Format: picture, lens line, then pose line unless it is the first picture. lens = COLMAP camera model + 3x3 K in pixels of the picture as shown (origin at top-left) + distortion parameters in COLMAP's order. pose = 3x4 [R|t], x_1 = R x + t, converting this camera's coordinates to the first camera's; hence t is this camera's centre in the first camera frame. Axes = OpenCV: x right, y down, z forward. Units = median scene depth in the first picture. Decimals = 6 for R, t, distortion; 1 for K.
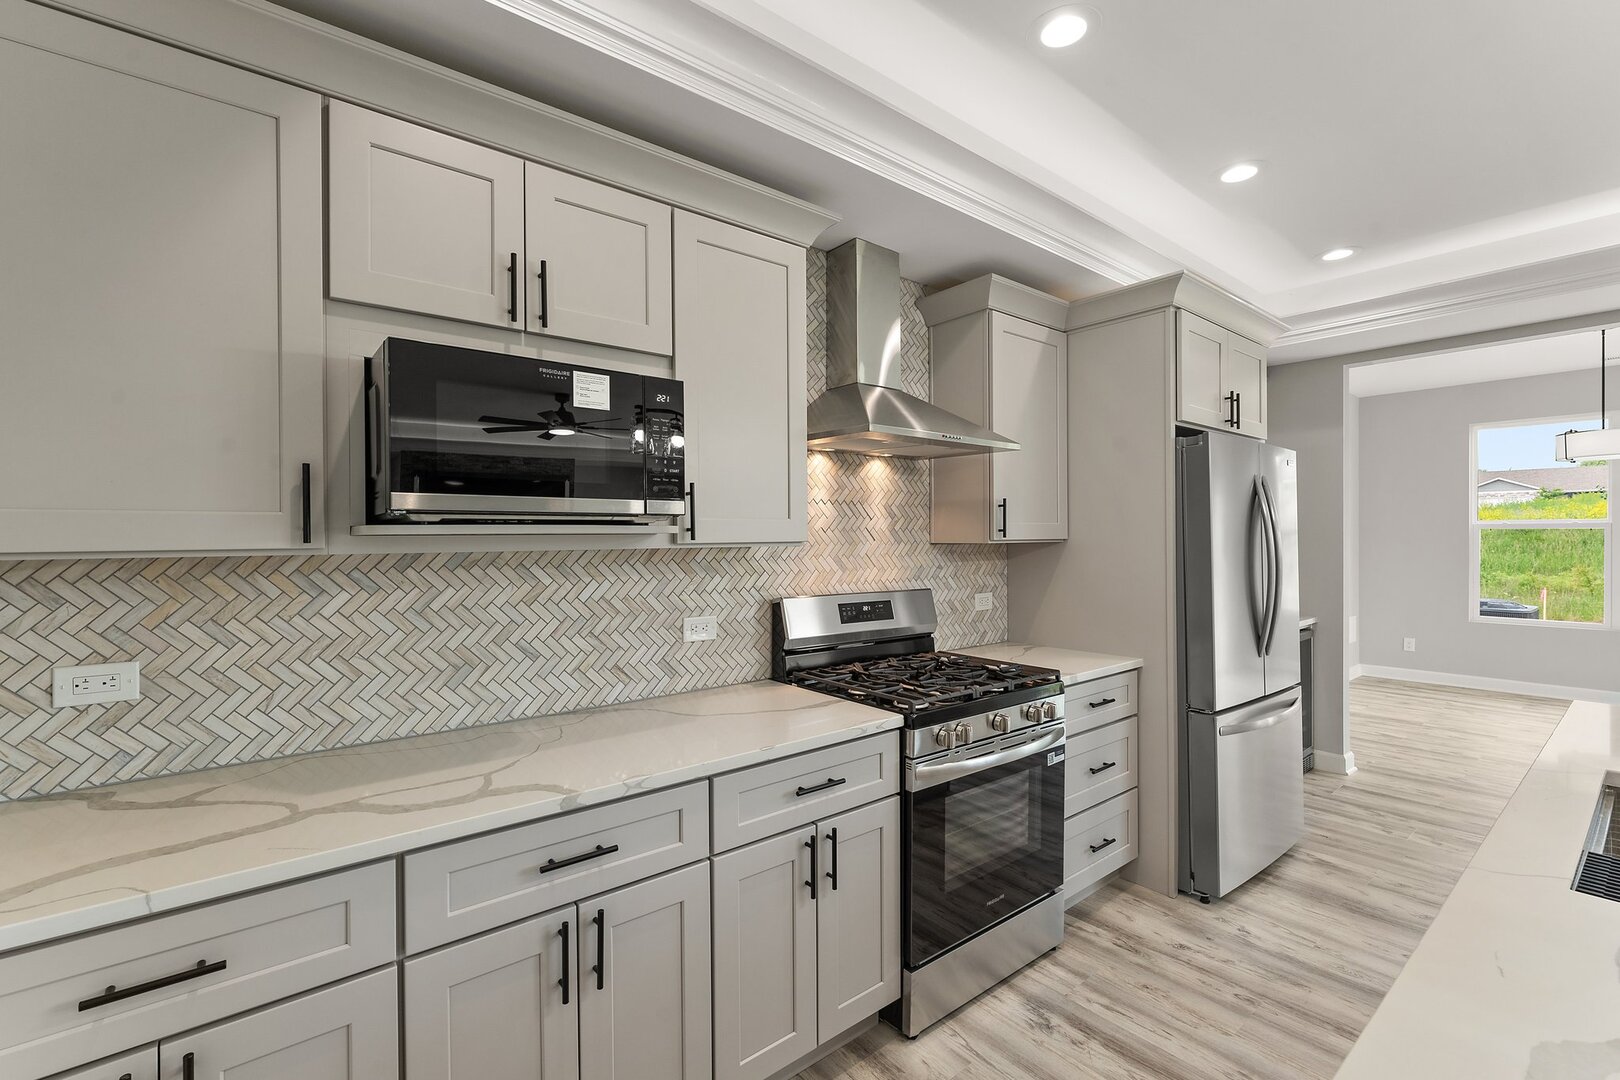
lens RADIAL K [[715.0, 0, 802.6], [0, 715.0, 540.0], [0, 0, 1]] dist [0.002881, -0.001716]
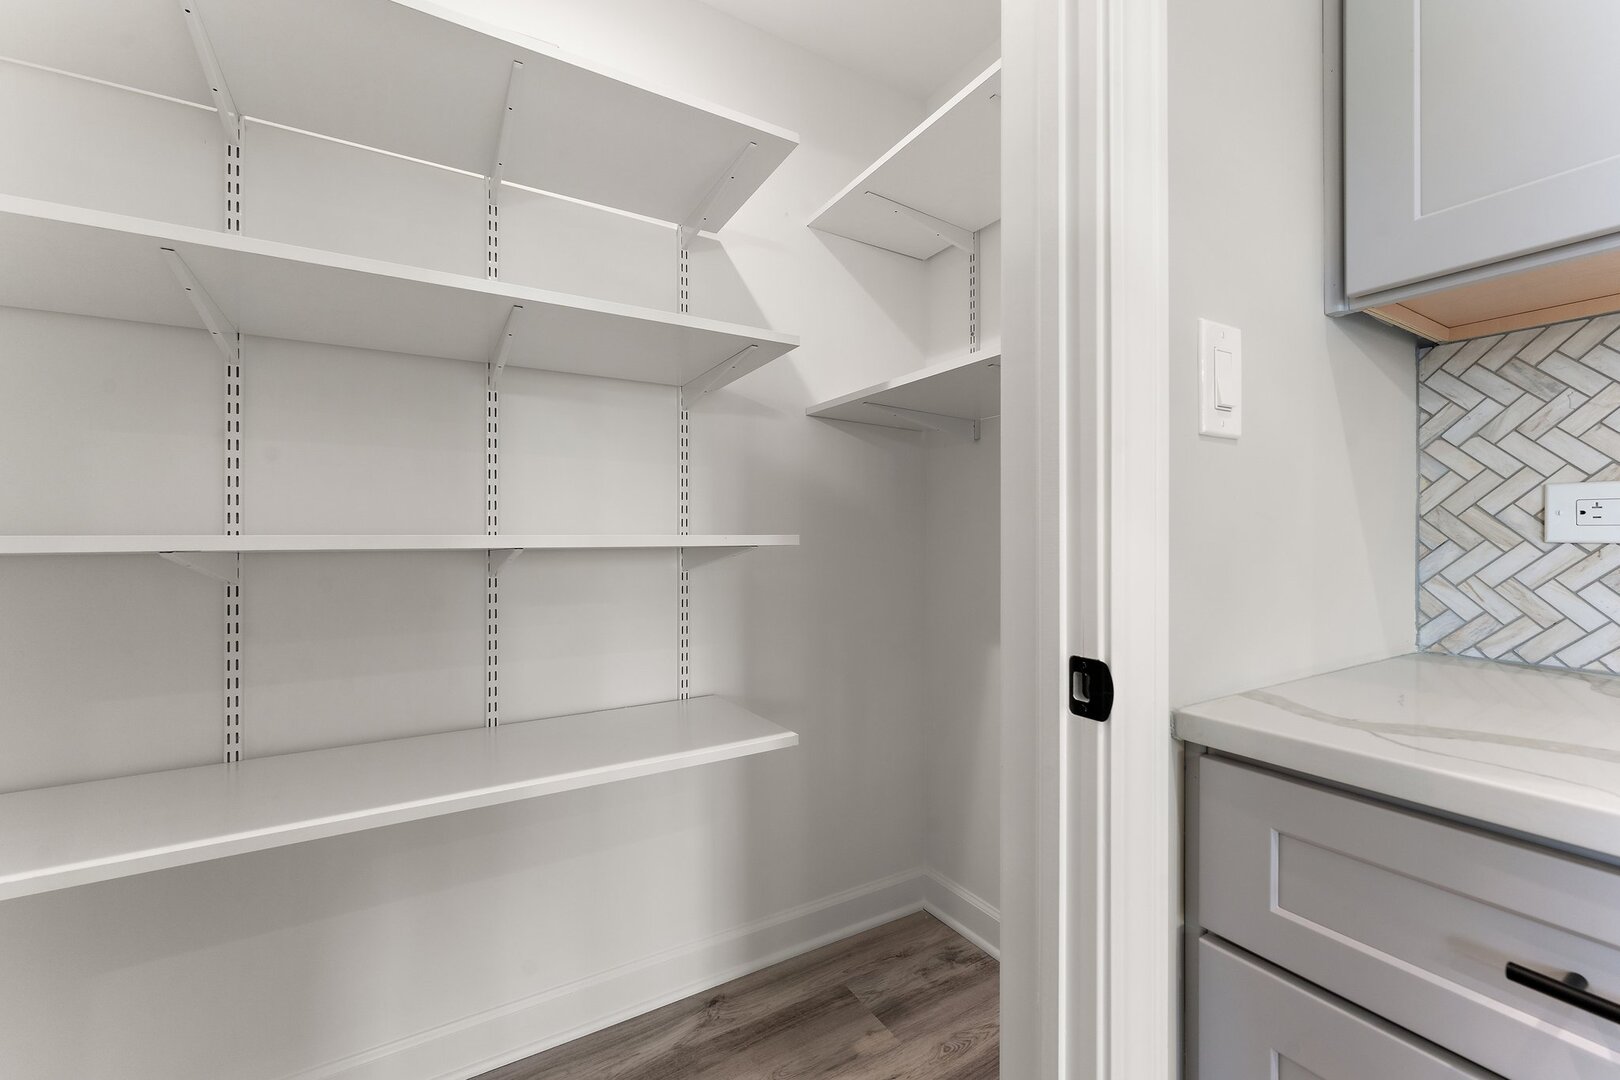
lens RADIAL K [[658.8, 0, 812.4], [0, 658.8, 537.6], [0, 0, 1]] dist [0.000714, 0.000263]
pose [[-0.137249, 0.003142, -0.990532, -0.229425], [-0.003667, 0.999987, 0.003680, 0.166638], [0.990530, 0.004137, -0.137236, 0.277844]]
